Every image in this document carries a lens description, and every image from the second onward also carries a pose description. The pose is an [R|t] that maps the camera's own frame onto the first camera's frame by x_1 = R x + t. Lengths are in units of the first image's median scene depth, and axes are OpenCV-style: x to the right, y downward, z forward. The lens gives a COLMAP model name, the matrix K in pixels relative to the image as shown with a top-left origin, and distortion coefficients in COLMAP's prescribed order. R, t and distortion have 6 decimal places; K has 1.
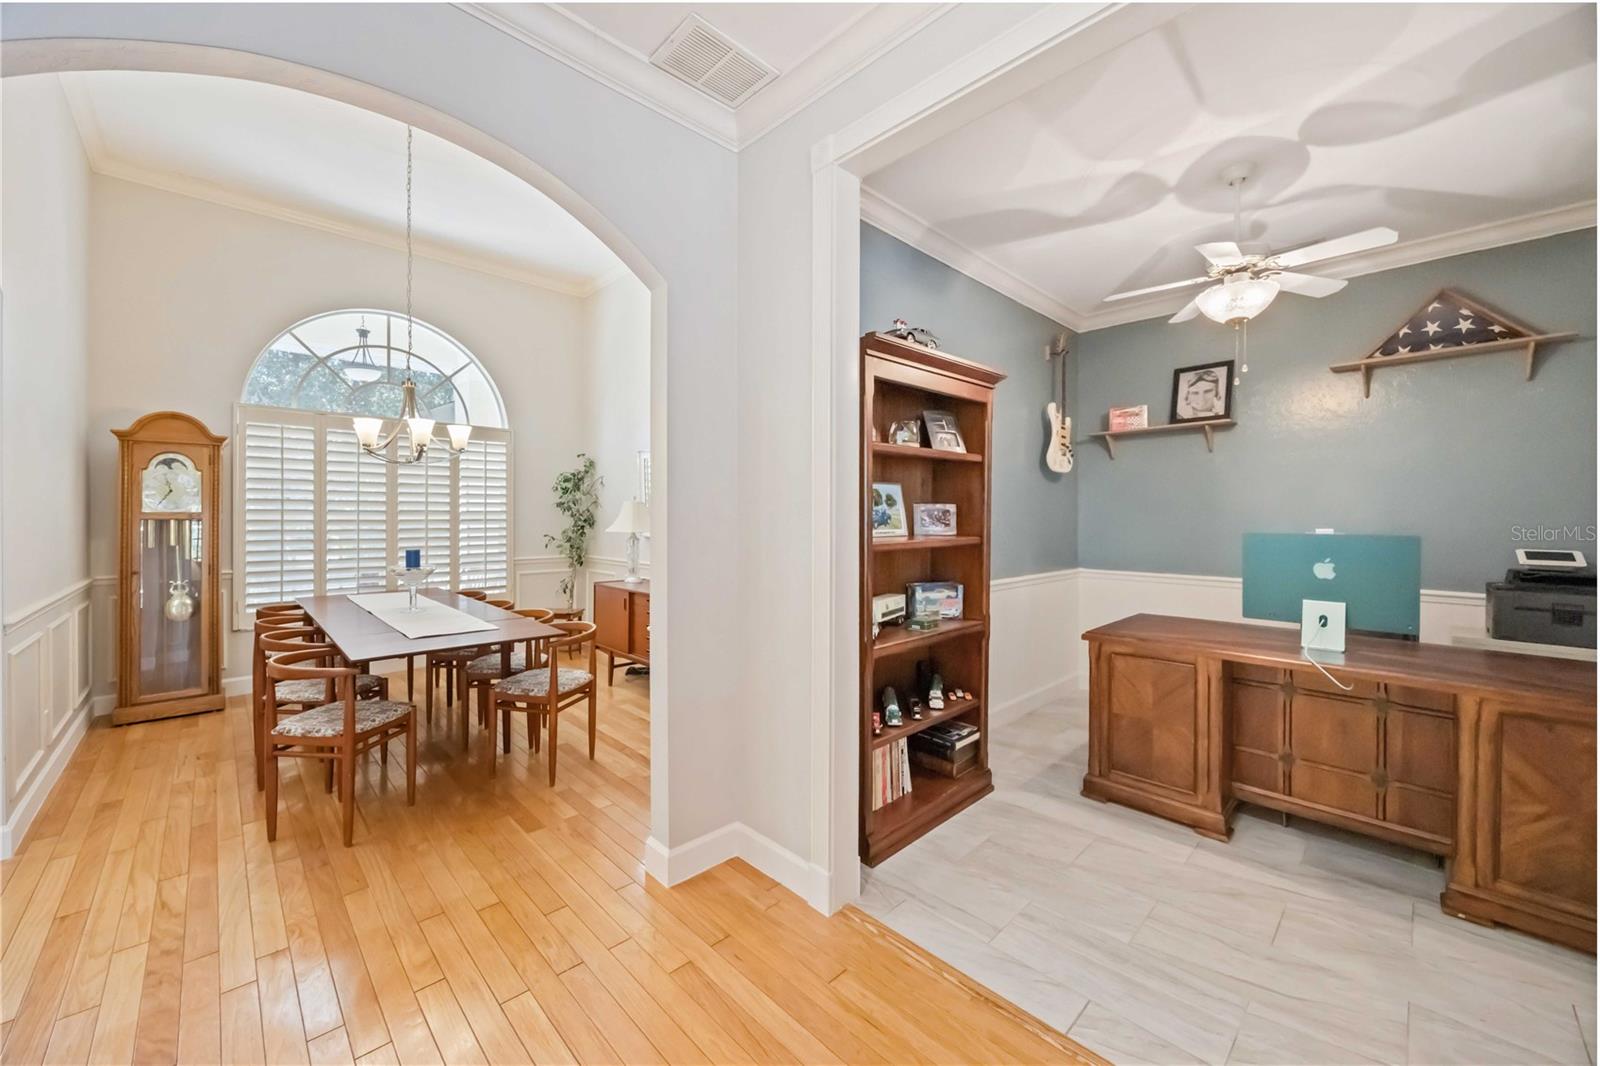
lens RADIAL K [[625.6, 0, 798.7], [0, 625.6, 515.8], [0, 0, 1]] dist [-0.000165, -0.000637]
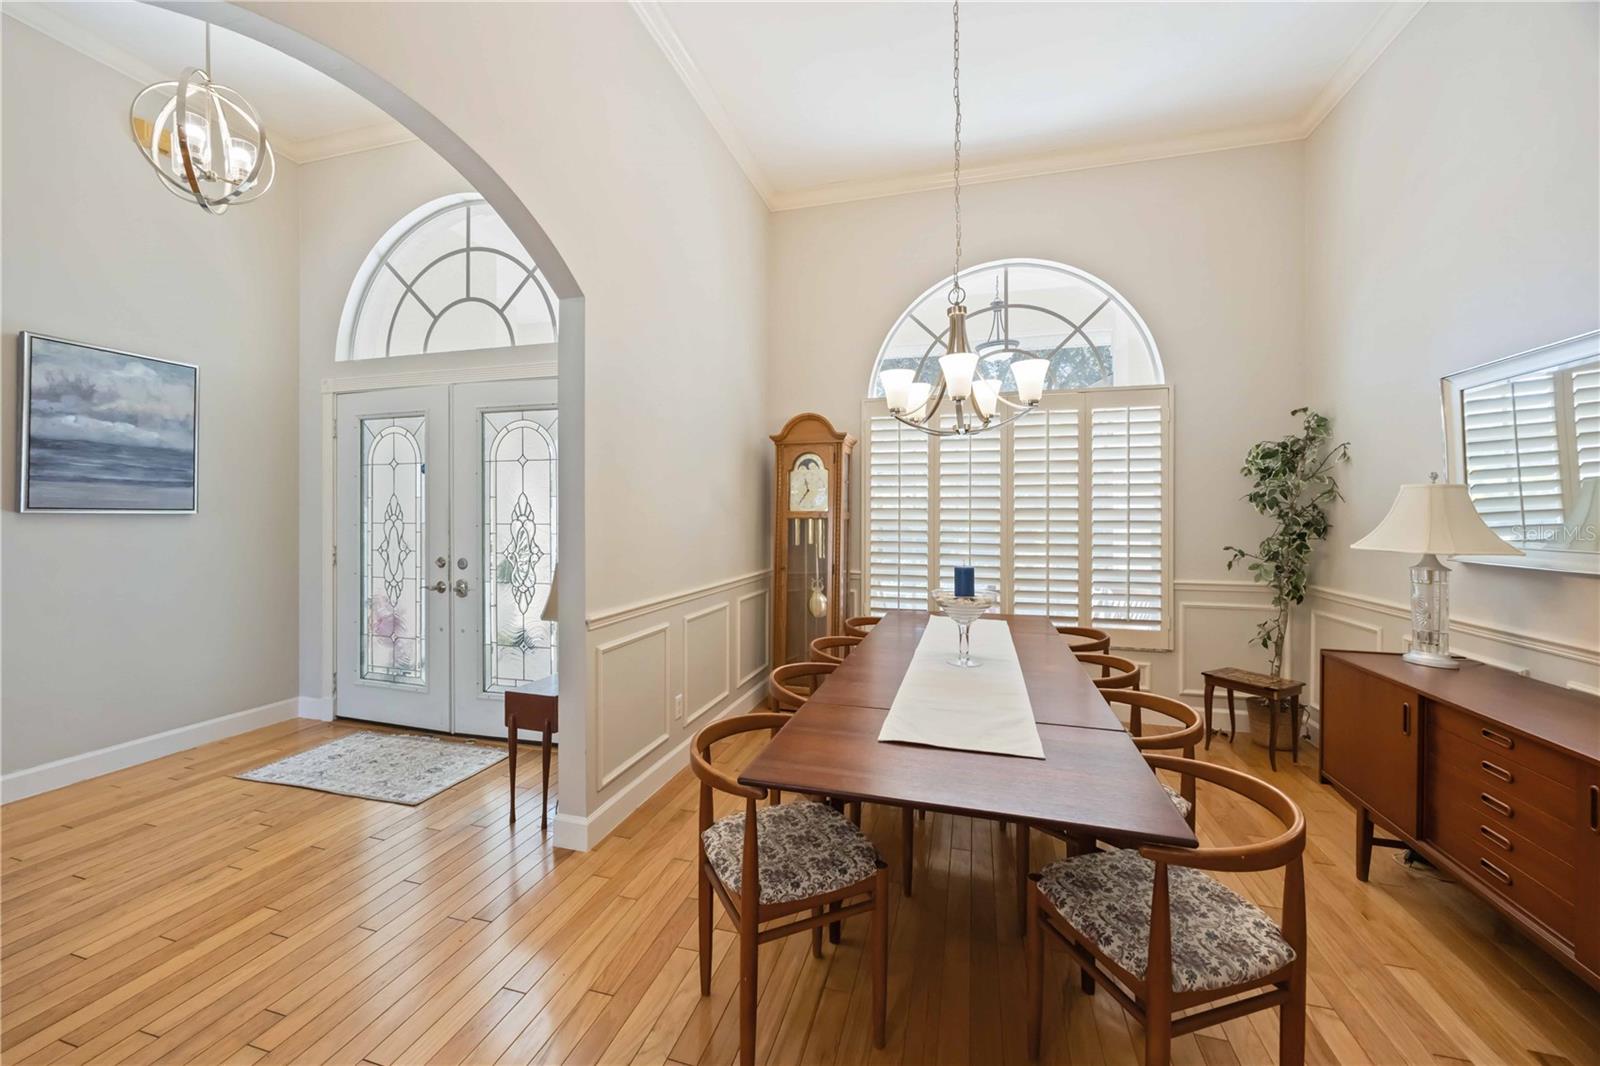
lens RADIAL K [[625.6, 0, 785.3], [0, 625.6, 512.1], [0, 0, 1]] dist [-0.000165, -0.000637]
pose [[0.501366, -0.000746, -0.865235, -0.107504], [-0.003800, 0.999988, -0.003064, -0.000176], [0.865227, 0.004824, 0.501357, 0.372341]]
